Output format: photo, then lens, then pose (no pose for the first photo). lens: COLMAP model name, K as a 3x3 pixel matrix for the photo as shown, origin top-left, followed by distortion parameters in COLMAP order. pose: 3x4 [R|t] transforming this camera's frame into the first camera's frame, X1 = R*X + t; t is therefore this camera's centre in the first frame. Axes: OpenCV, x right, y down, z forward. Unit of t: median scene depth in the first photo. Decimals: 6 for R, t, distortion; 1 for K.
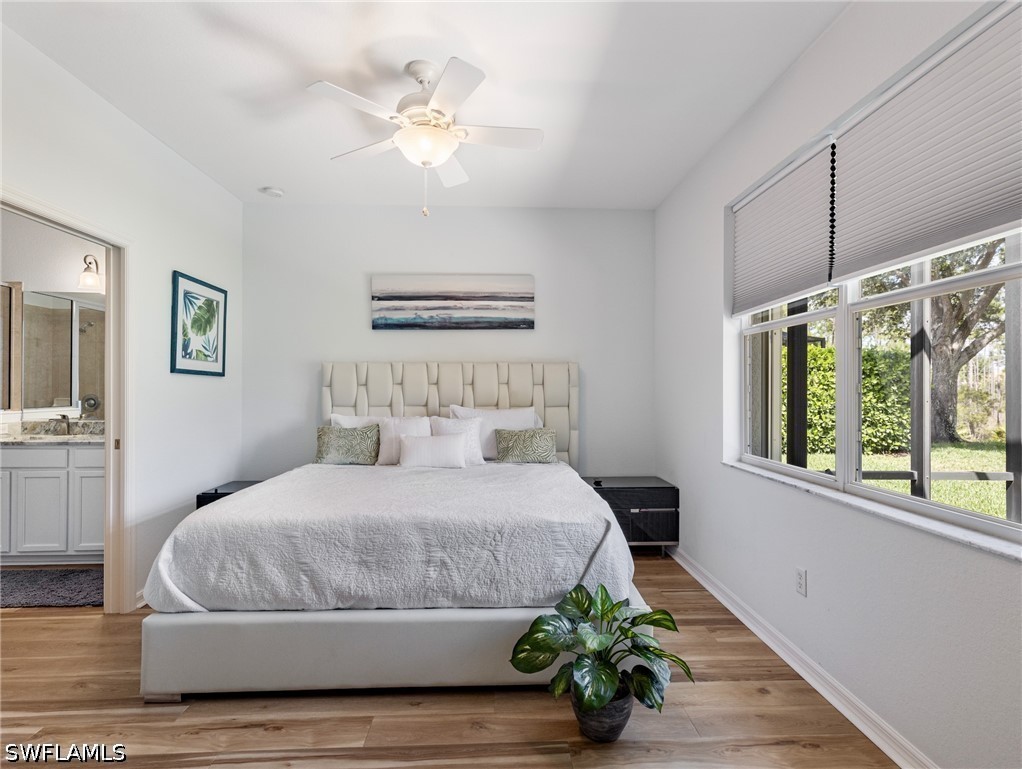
lens RADIAL K [[526.4, 0, 513.0], [0, 526.4, 393.1], [0, 0, 1]] dist [0.009693, -0.000824]
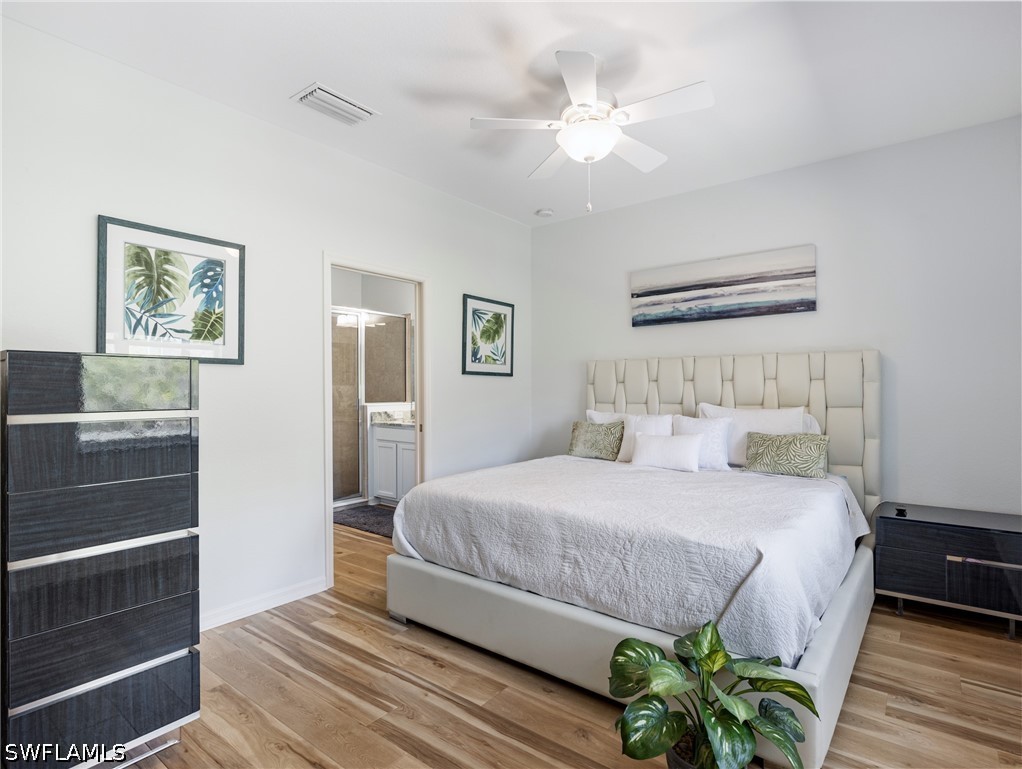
lens RADIAL K [[527.0, 0, 513.2], [0, 527.0, 393.6], [0, 0, 1]] dist [-0.002384, -0.000575]
pose [[0.764951, 0.002624, -0.644083, 0.265611], [0.000989, 0.999986, 0.005249, 0.001271], [0.644087, -0.004652, 0.764938, 0.106957]]
